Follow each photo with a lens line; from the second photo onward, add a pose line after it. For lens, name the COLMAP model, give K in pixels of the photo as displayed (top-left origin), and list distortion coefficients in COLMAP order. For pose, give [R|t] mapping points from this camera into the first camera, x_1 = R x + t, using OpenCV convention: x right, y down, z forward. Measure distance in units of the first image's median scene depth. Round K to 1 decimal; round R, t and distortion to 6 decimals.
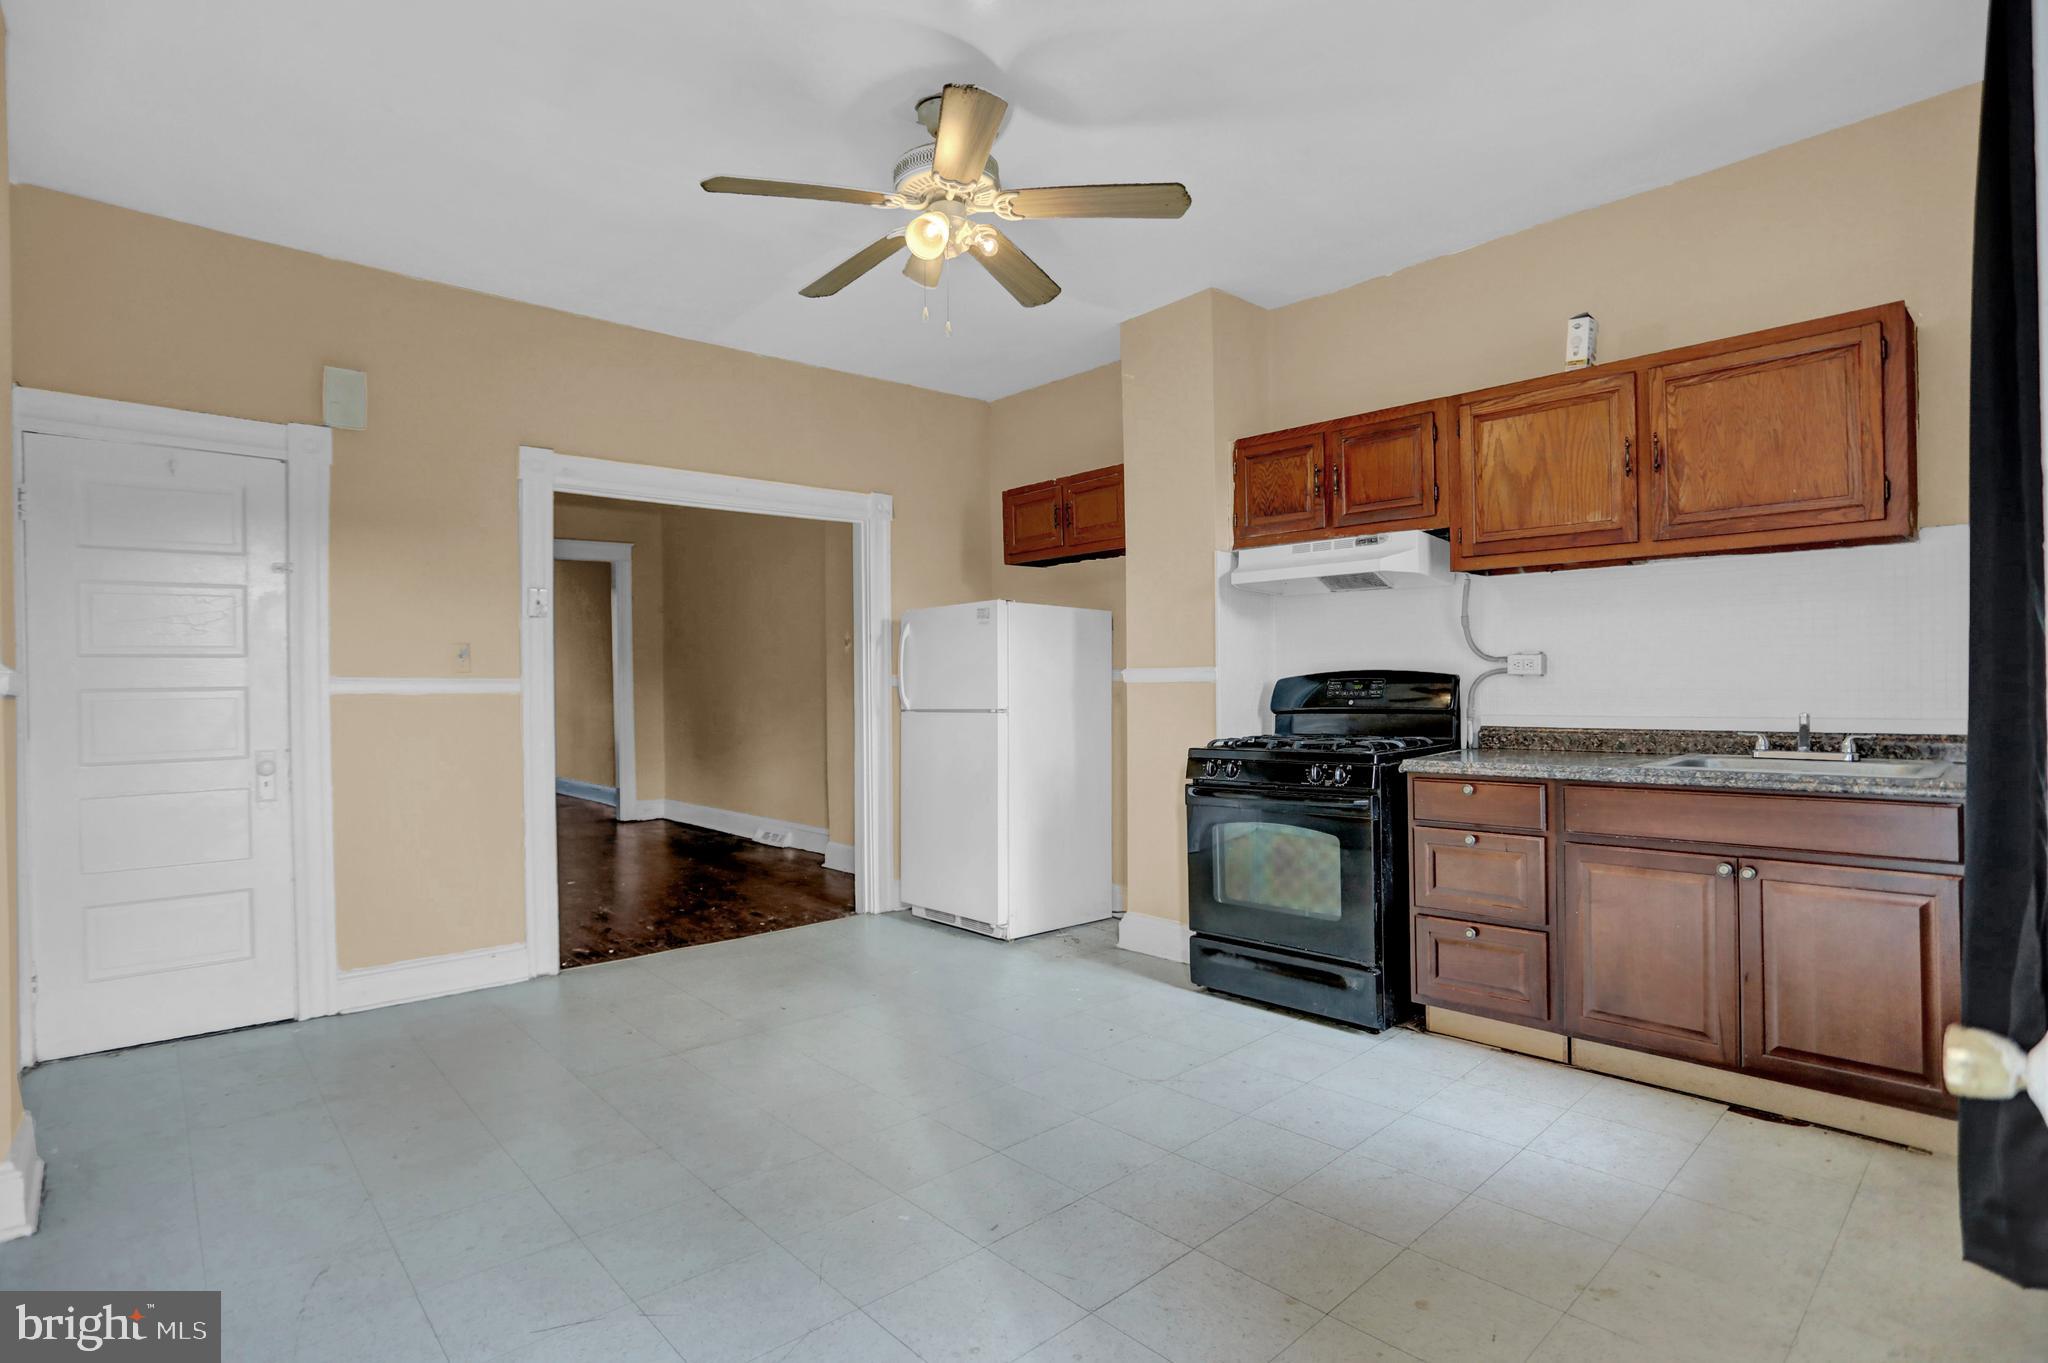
lens RADIAL K [[983.2, 0, 1019.3], [0, 983.2, 678.9], [0, 0, 1]] dist [-0.080258, 0.038191]
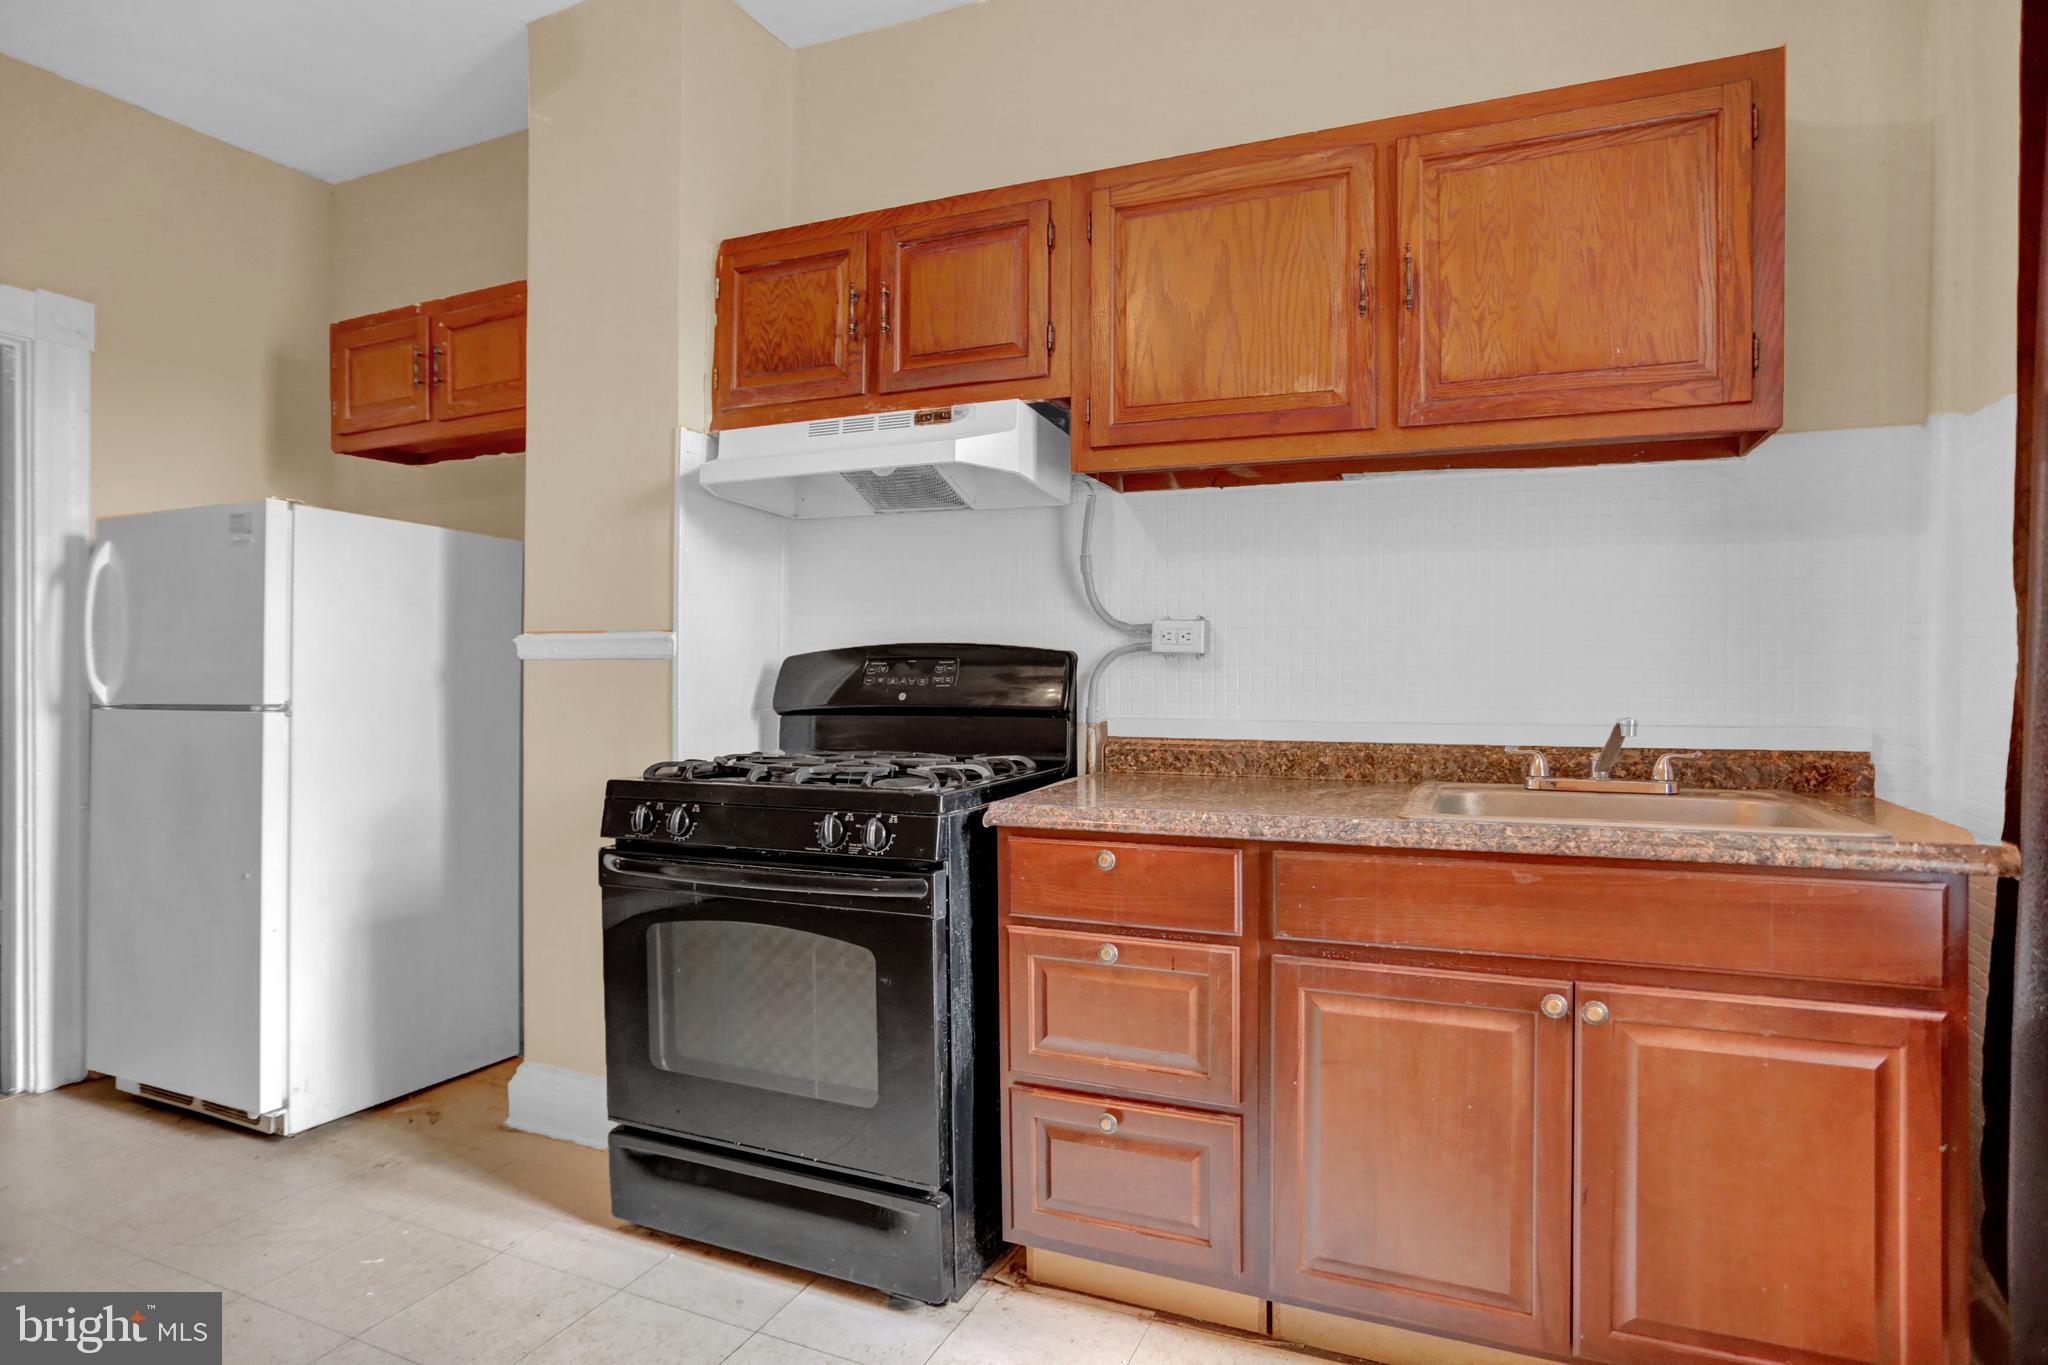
lens RADIAL K [[1081.1, 0, 1024.0], [0, 1081.1, 682.5], [0, 0, 1]] dist [-0.048235, 0.001551]
pose [[0.910180, 0.011581, 0.414052, 0.143828], [-0.015393, 0.999864, 0.005871, 0.011140], [-0.413928, -0.011717, 0.910234, 0.395022]]
